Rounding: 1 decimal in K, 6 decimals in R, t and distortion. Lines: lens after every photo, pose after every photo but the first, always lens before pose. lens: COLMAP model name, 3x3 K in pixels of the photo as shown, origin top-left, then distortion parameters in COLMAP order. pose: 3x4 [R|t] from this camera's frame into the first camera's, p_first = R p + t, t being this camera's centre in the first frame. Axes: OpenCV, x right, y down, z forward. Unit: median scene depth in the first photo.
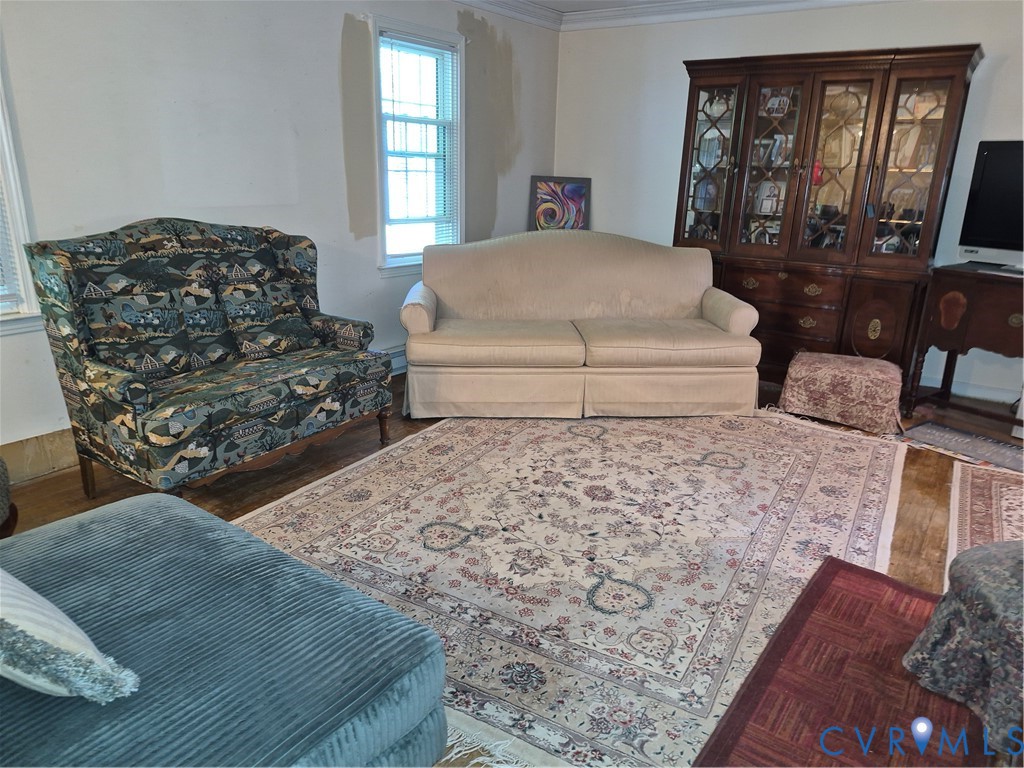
lens RADIAL K [[710.2, 0, 515.8], [0, 710.2, 393.0], [0, 0, 1]] dist [0.069882, -0.005905]
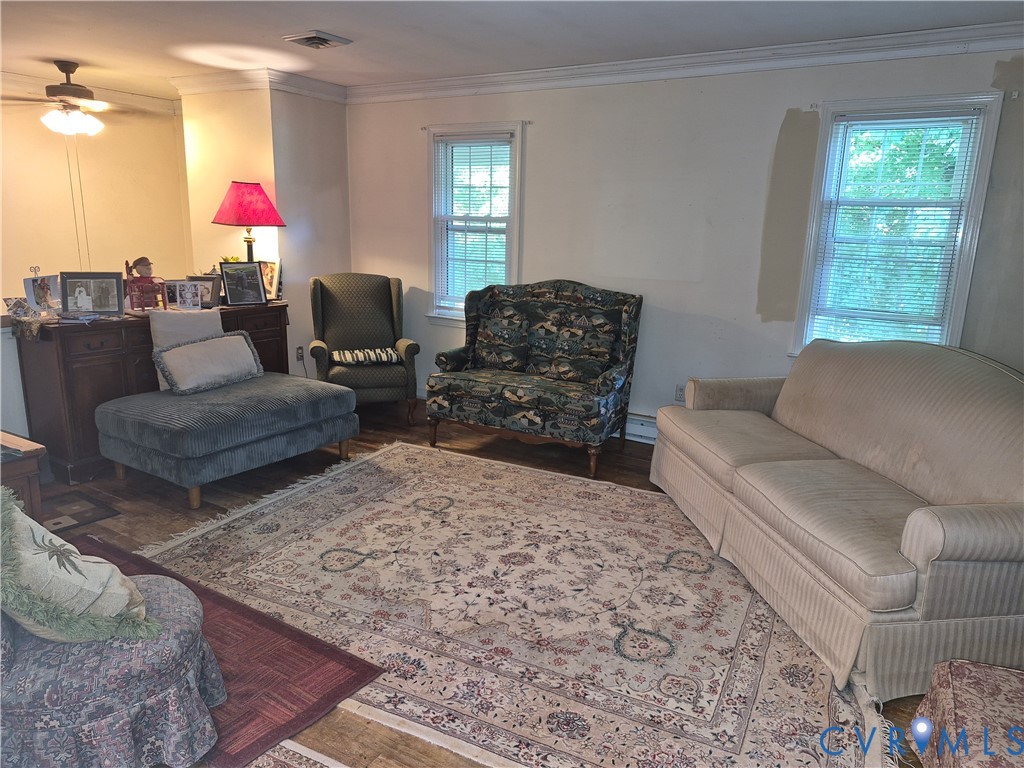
lens RADIAL K [[710.2, 0, 517.3], [0, 710.2, 379.6], [0, 0, 1]] dist [0.069882, -0.005905]
pose [[0.065491, 0.194720, -0.978670, 1.068534], [-0.329130, 0.930104, 0.163032, -0.265090], [0.942011, 0.311433, 0.125002, 0.797661]]
